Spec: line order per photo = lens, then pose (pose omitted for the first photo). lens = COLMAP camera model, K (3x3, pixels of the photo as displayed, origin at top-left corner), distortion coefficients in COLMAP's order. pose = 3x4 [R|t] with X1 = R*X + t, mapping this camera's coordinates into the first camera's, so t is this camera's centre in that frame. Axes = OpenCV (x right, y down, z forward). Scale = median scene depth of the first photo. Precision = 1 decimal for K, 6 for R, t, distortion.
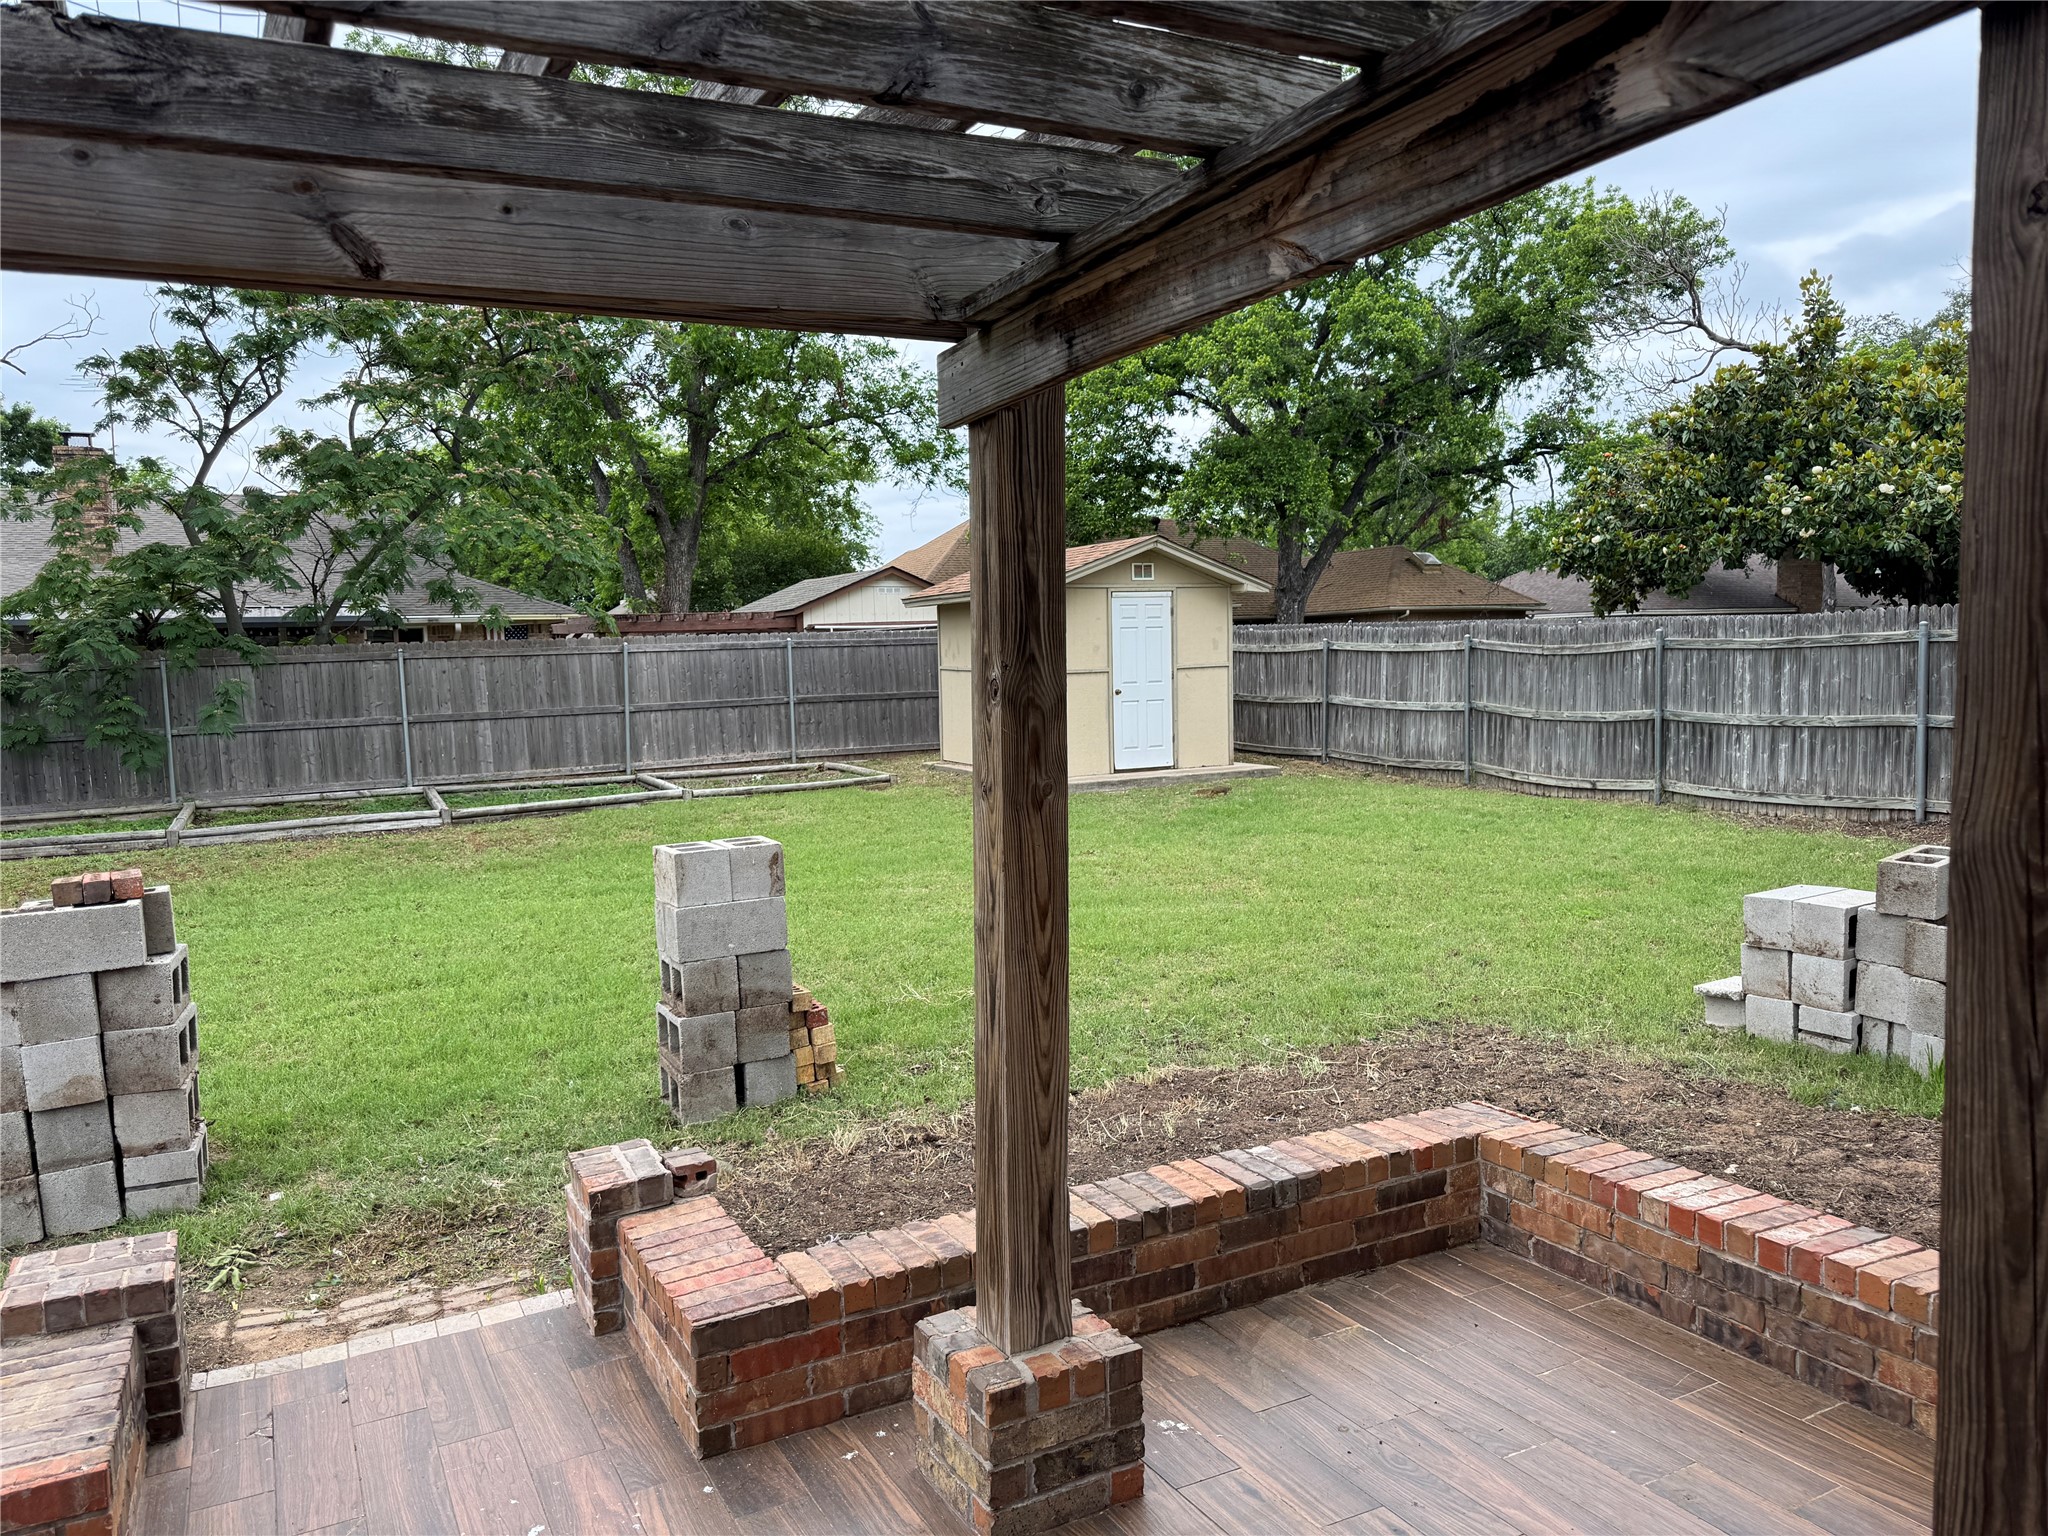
lens RADIAL K [[1448.6, 0, 1022.3], [0, 1448.6, 770.8], [0, 0, 1]] dist [0.038011, -0.044160]
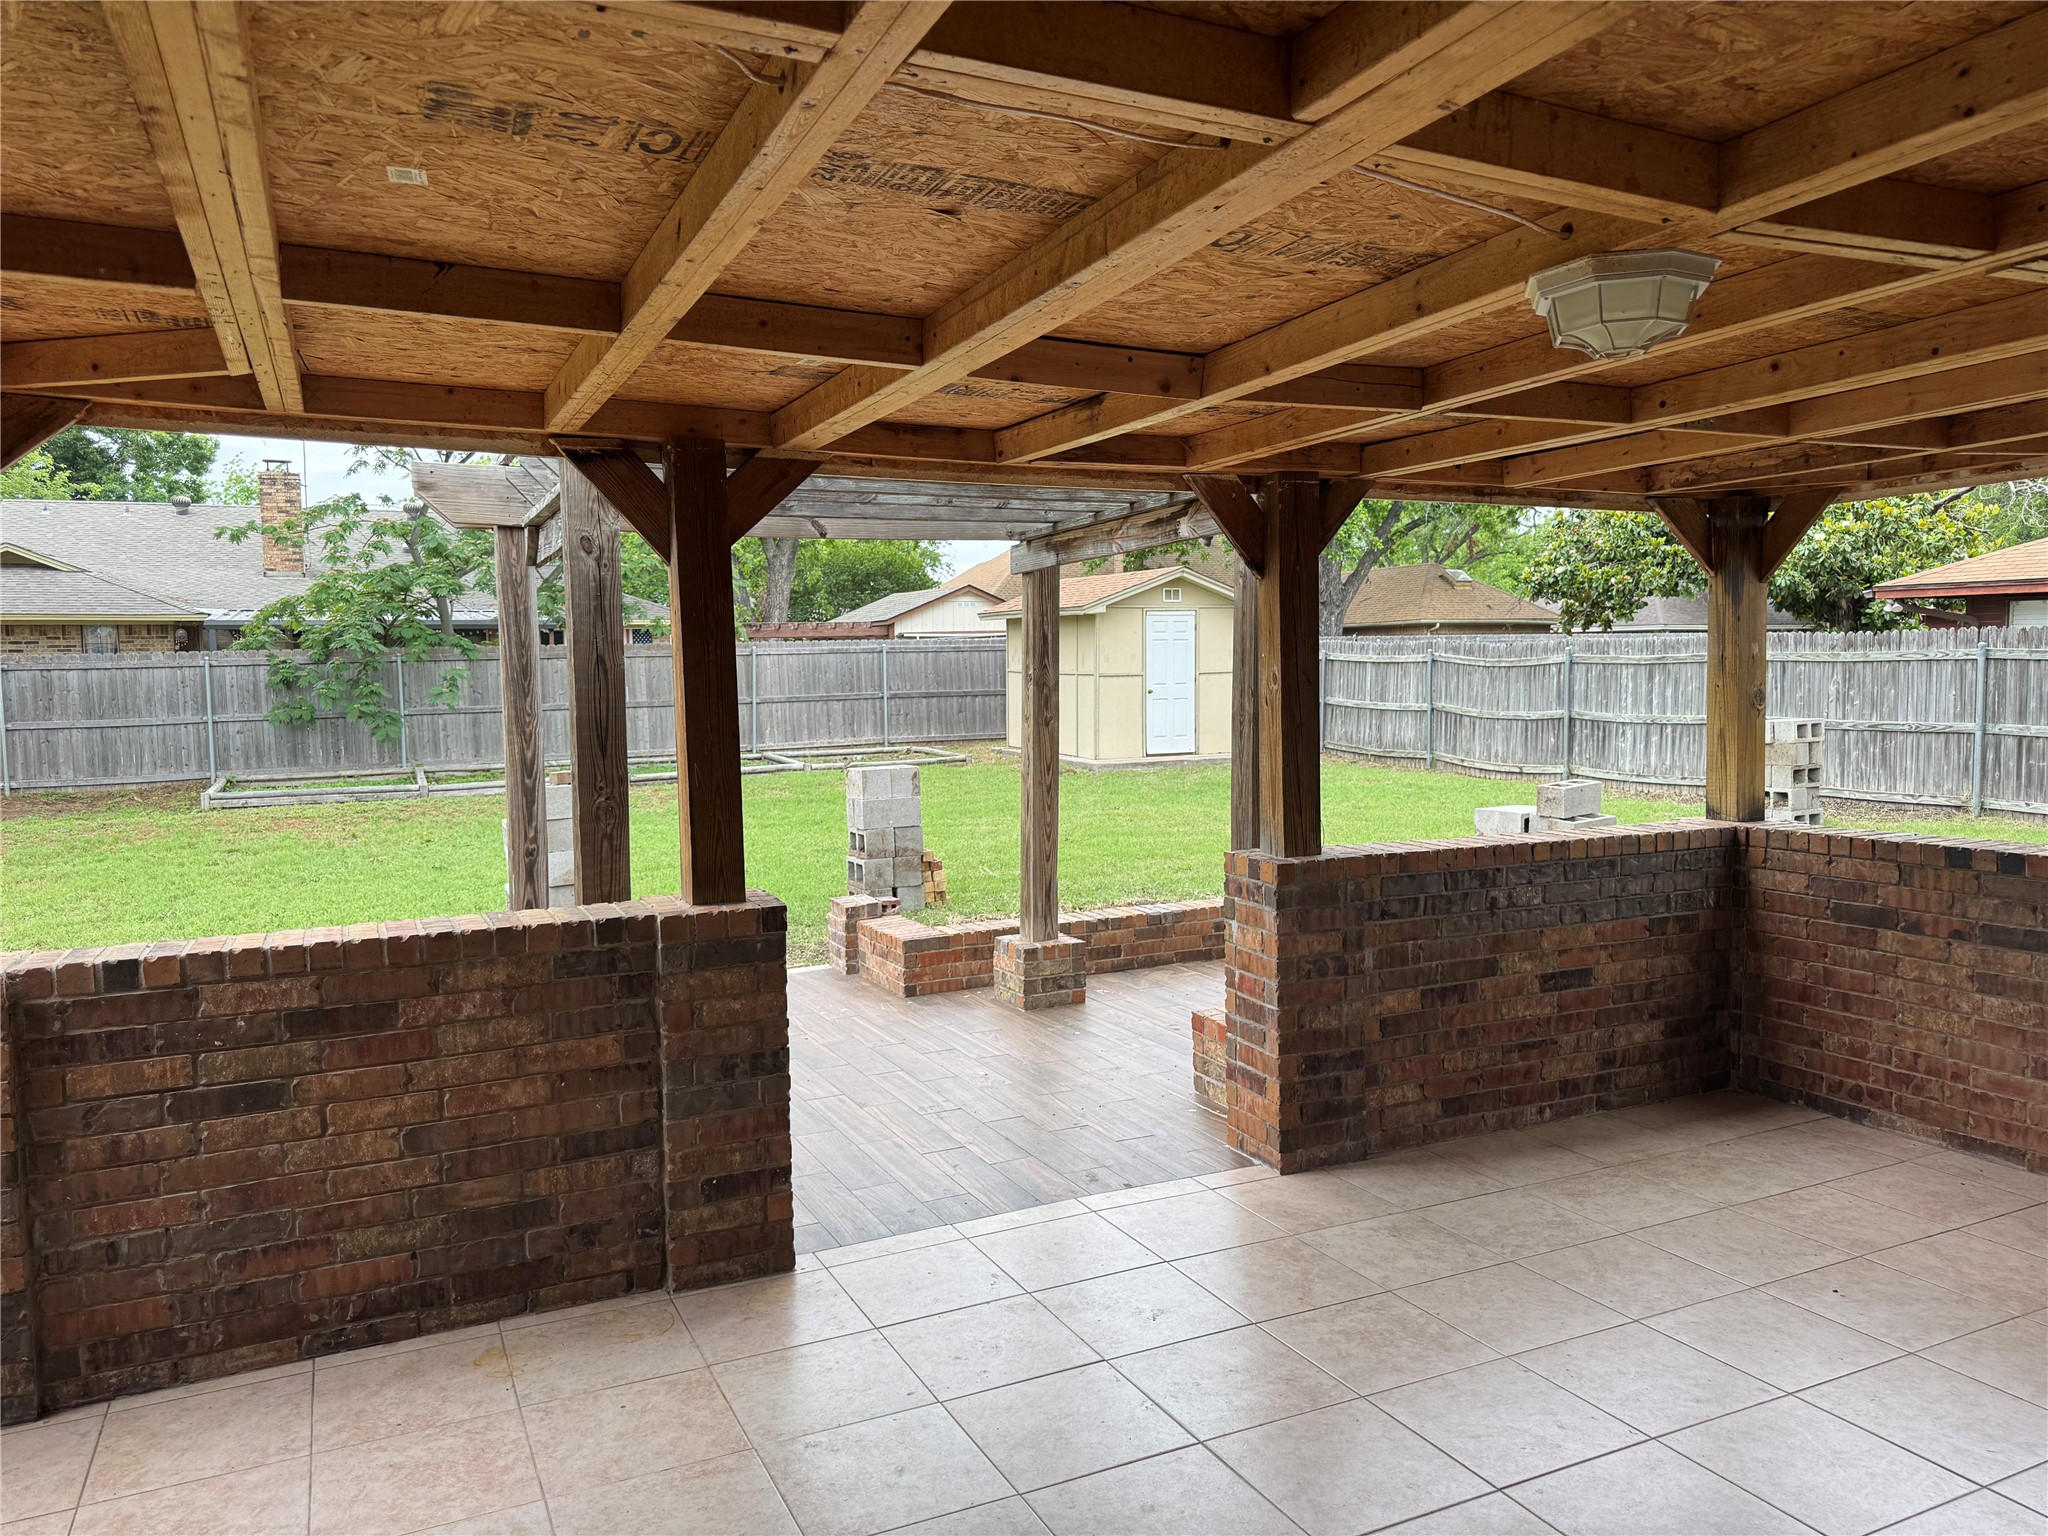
lens RADIAL K [[1448.6, 0, 1021.7], [0, 1448.6, 776.4], [0, 0, 1]] dist [0.038011, -0.044160]
pose [[0.998823, 0.017025, -0.045411, 0.014063], [-0.016952, 0.999854, 0.001986, 0.018883], [0.045438, -0.001214, 0.998966, -0.260420]]
